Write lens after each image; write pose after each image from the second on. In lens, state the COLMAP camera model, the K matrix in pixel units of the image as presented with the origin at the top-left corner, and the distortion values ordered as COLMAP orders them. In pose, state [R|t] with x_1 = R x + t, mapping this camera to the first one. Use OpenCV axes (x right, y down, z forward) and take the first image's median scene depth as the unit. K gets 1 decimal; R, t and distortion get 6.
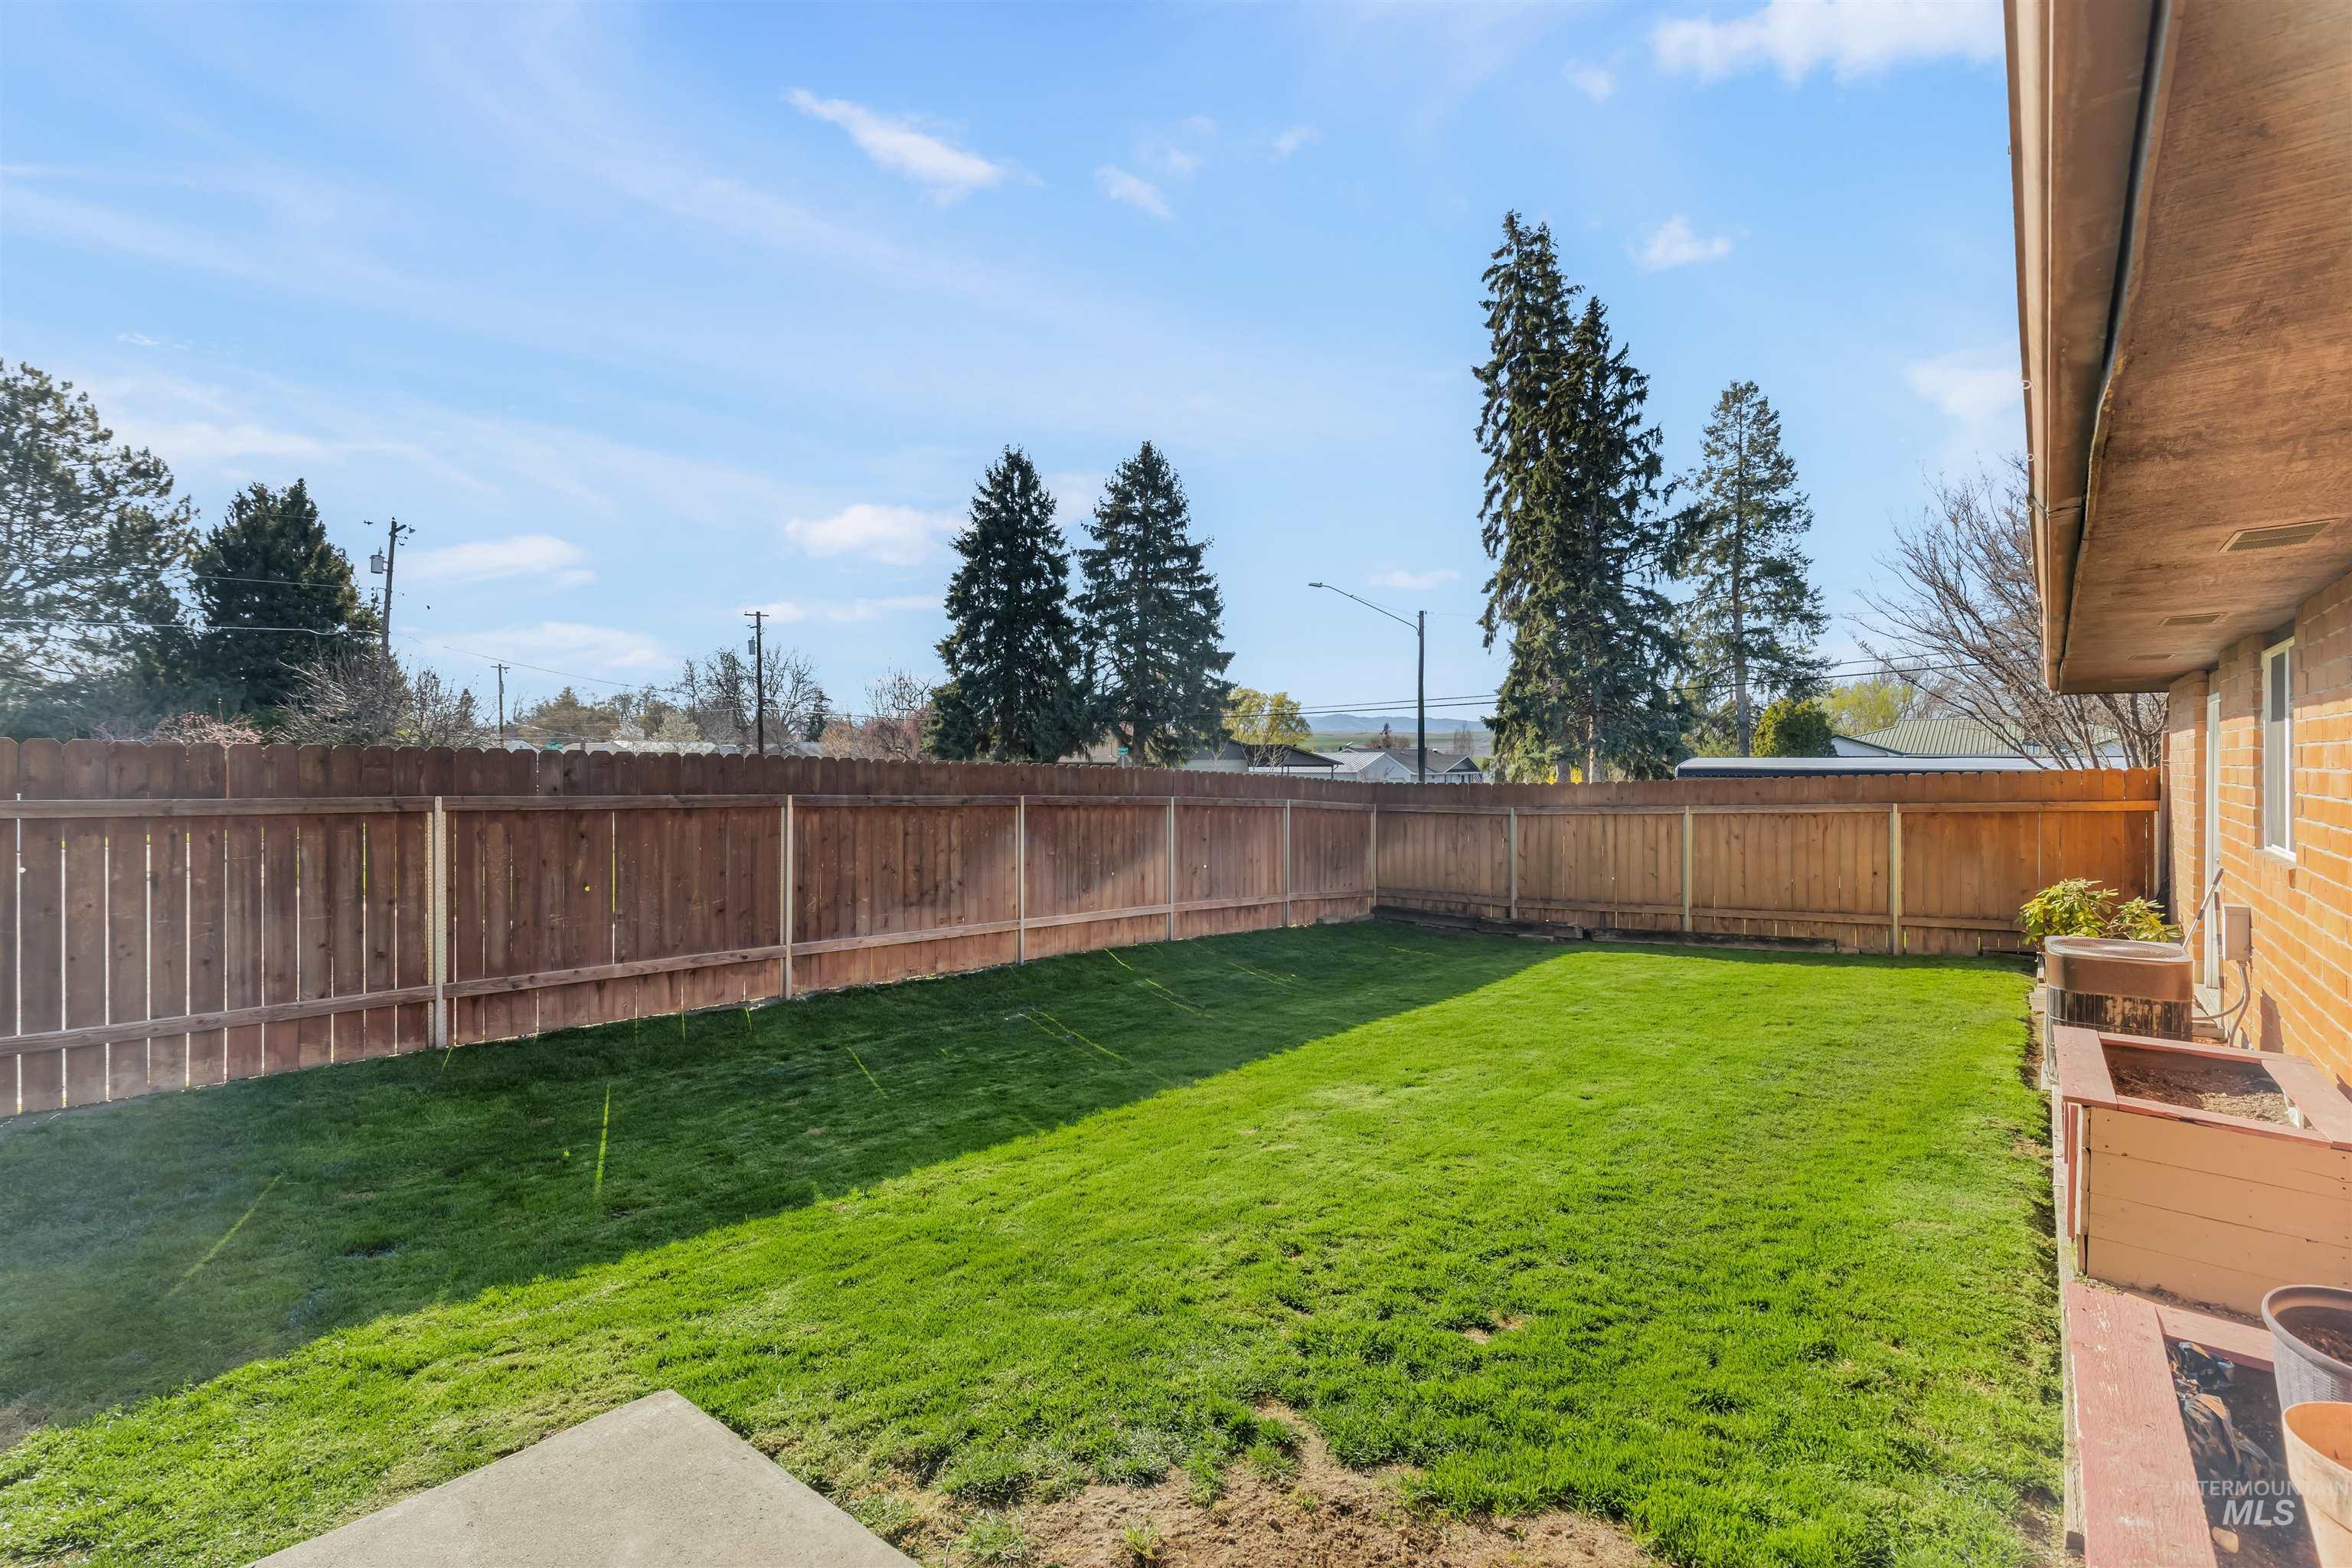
lens RADIAL K [[1076.0, 0, 1163.5], [0, 1076.0, 760.8], [0, 0, 1]] dist [-0.000629, 0.000127]
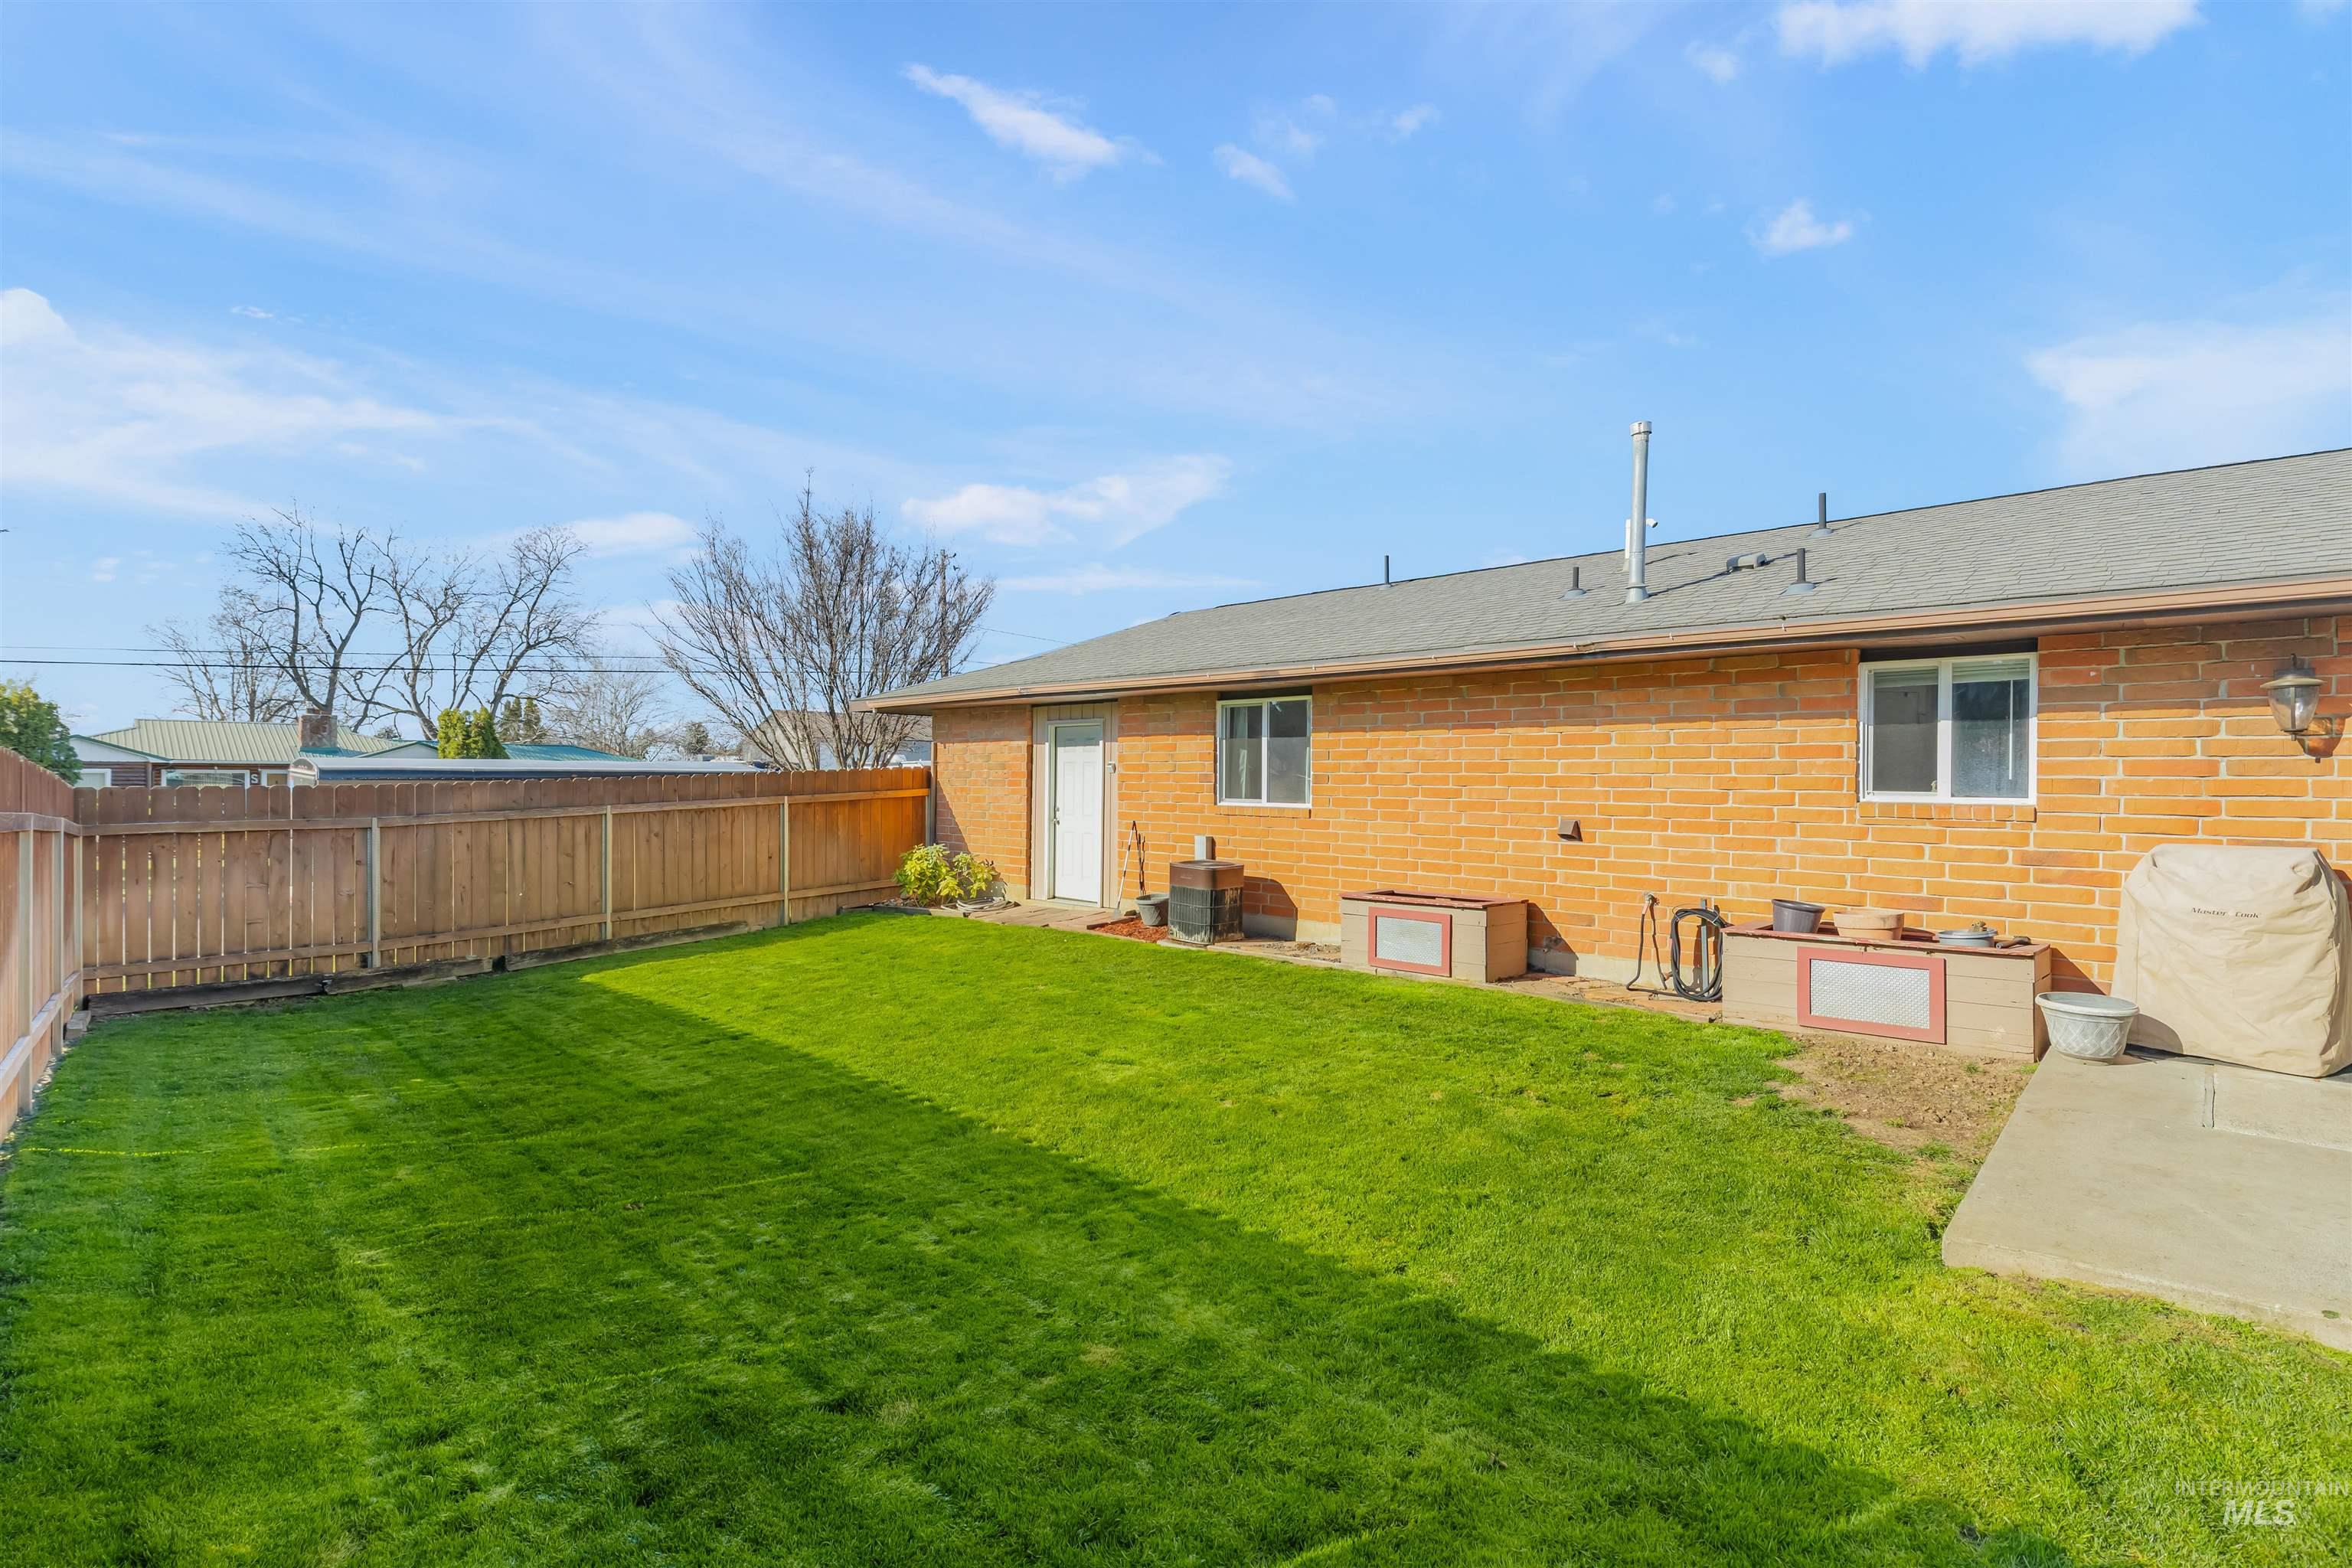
lens RADIAL K [[1076.0, 0, 1200.1], [0, 1076.0, 778.0], [0, 0, 1]] dist [-0.000629, 0.000127]
pose [[0.070114, -0.002375, 0.997536, -0.404296], [-0.002656, 0.999993, 0.002567, 0.013295], [-0.997535, -0.002829, 0.070108, 0.405429]]
